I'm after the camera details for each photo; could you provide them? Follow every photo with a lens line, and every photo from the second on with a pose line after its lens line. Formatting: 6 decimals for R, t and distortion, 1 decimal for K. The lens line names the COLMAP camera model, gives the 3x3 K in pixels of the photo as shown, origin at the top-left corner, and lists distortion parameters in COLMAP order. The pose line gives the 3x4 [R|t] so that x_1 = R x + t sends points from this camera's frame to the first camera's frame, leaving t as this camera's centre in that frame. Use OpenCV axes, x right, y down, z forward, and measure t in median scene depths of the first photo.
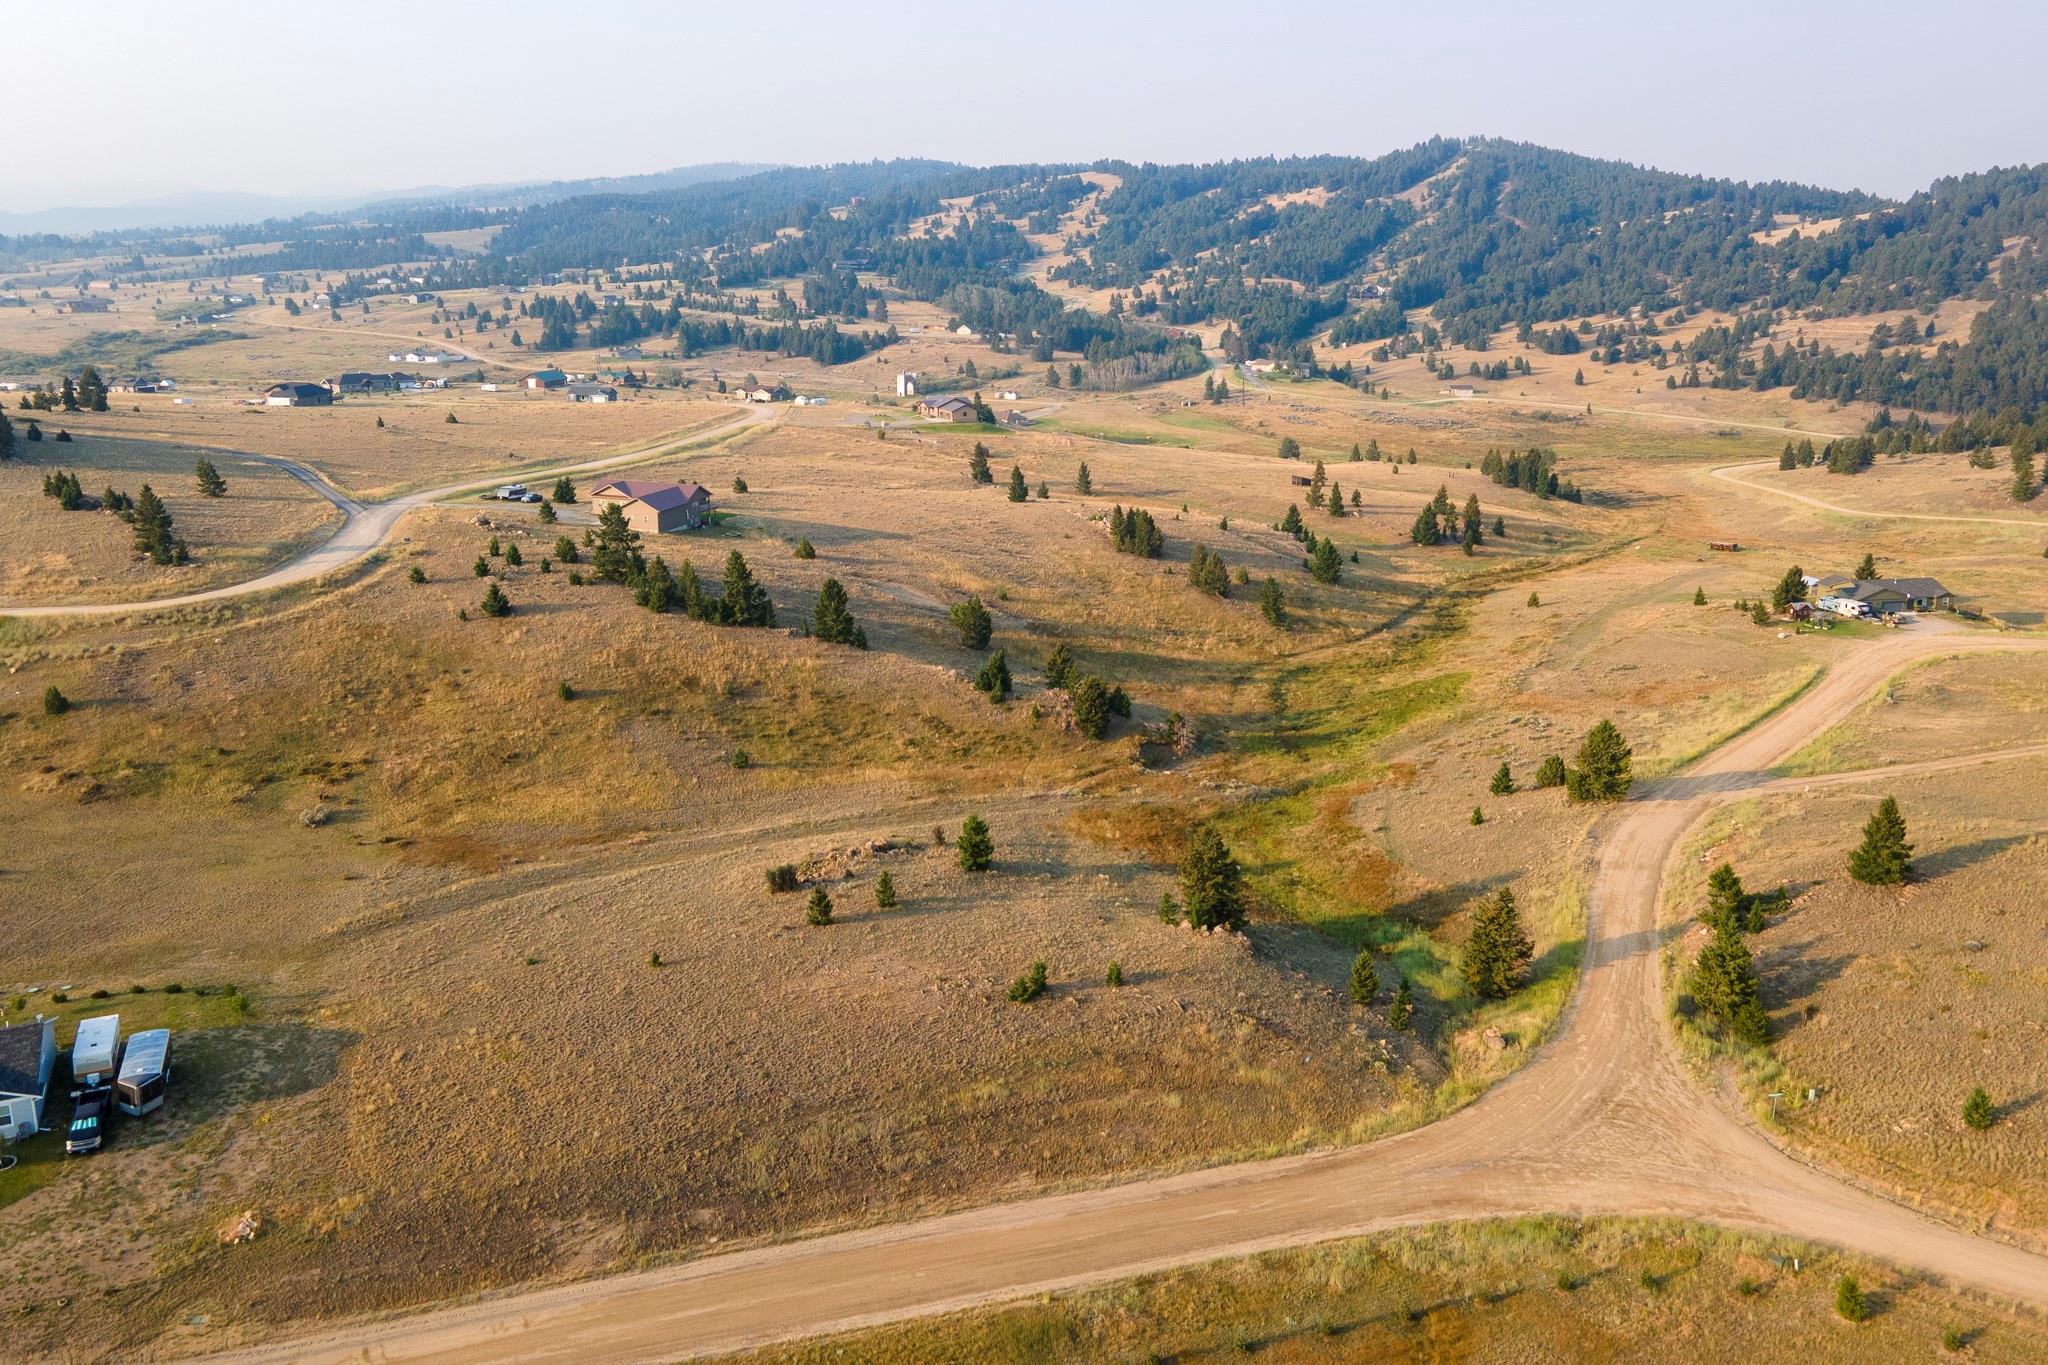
lens RADIAL K [[1493.7, 0, 1030.0], [0, 1493.7, 596.1], [0, 0, 1]] dist [0.029538, 0.037109]
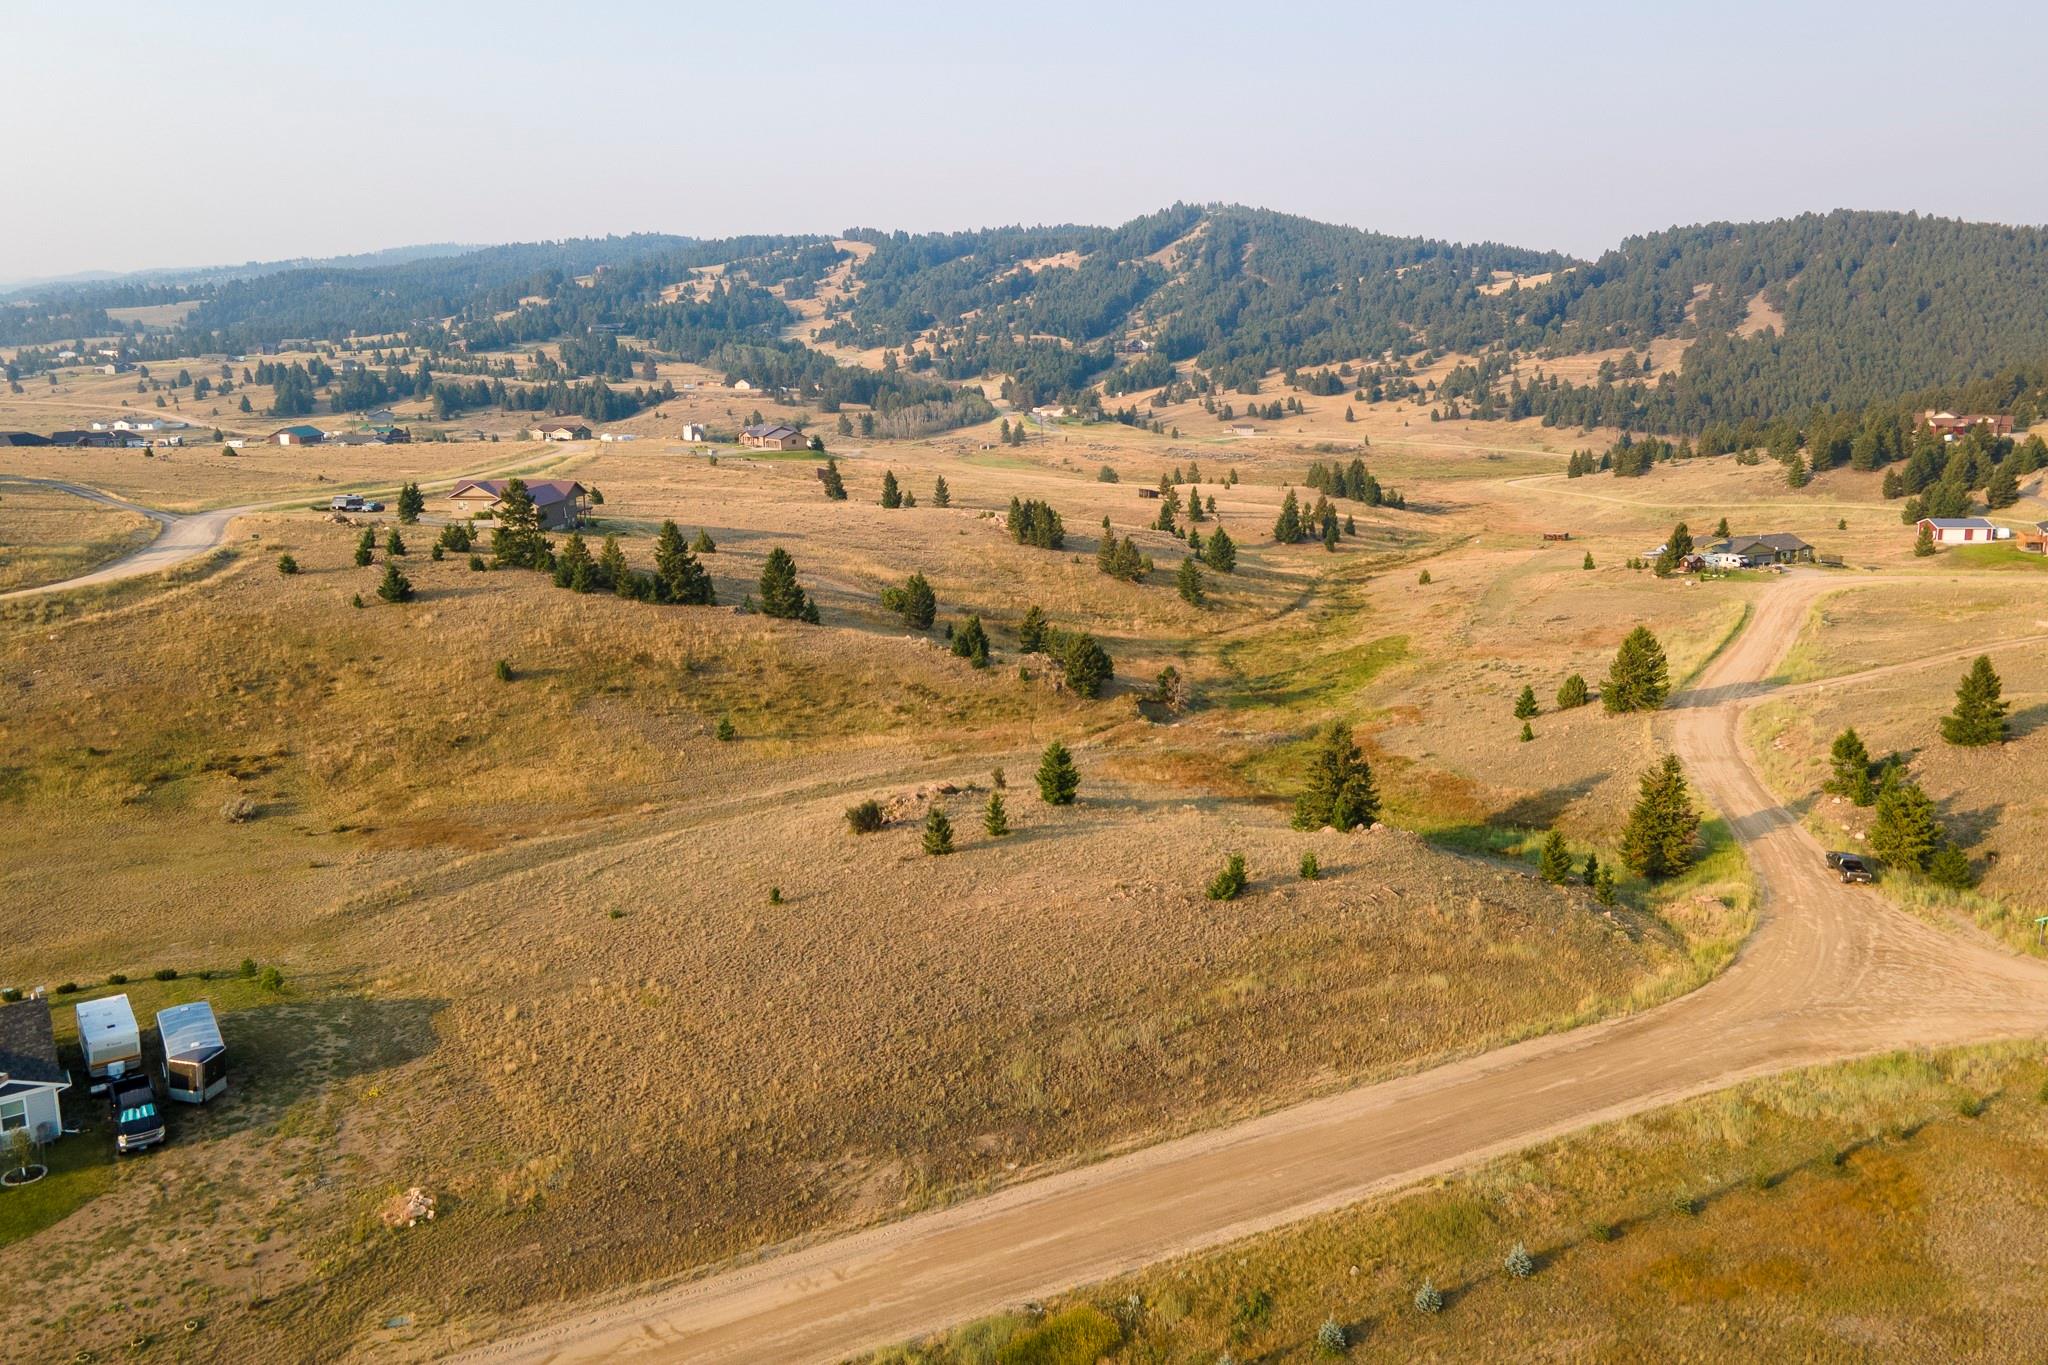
lens RADIAL K [[1493.7, 0, 1030.0], [0, 1493.7, 596.1], [0, 0, 1]] dist [0.029538, 0.037109]
pose [[0.984106, -0.047743, 0.171046, -0.068737], [0.056904, 0.997174, -0.049060, 0.034902], [-0.168220, 0.058014, 0.984041, 0.041016]]
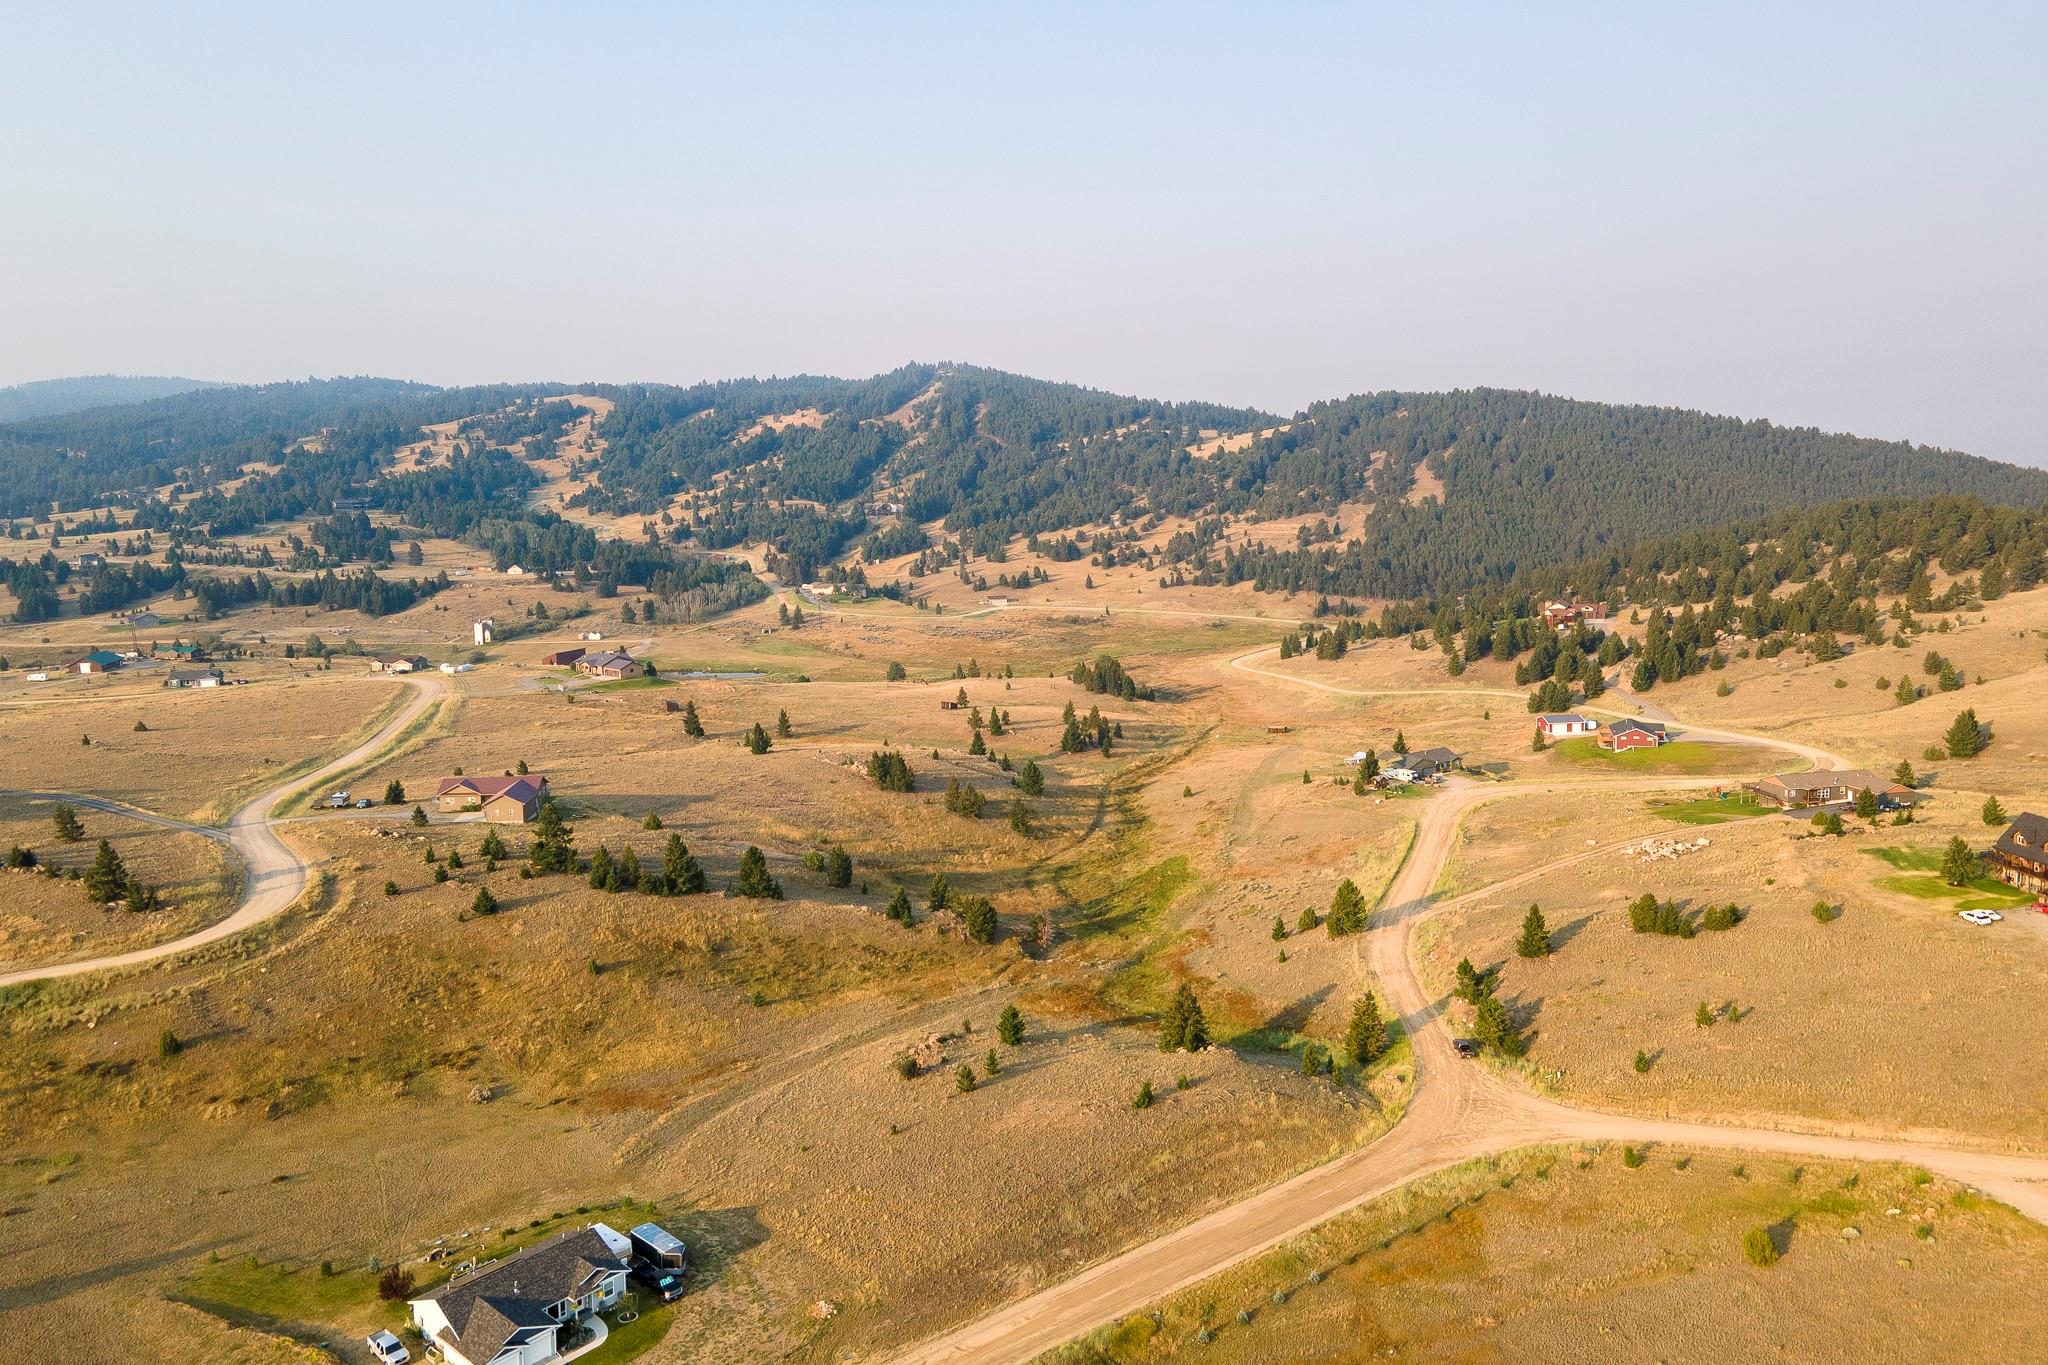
lens RADIAL K [[1517.3, 0, 1031.2], [0, 1517.3, 606.3], [0, 0, 1]] dist [0.036739, 0.000674]
pose [[0.933193, -0.068542, 0.352778, -0.173132], [0.110279, 0.988900, -0.099580, -0.028408], [-0.342036, 0.131832, 0.930393, -0.141190]]
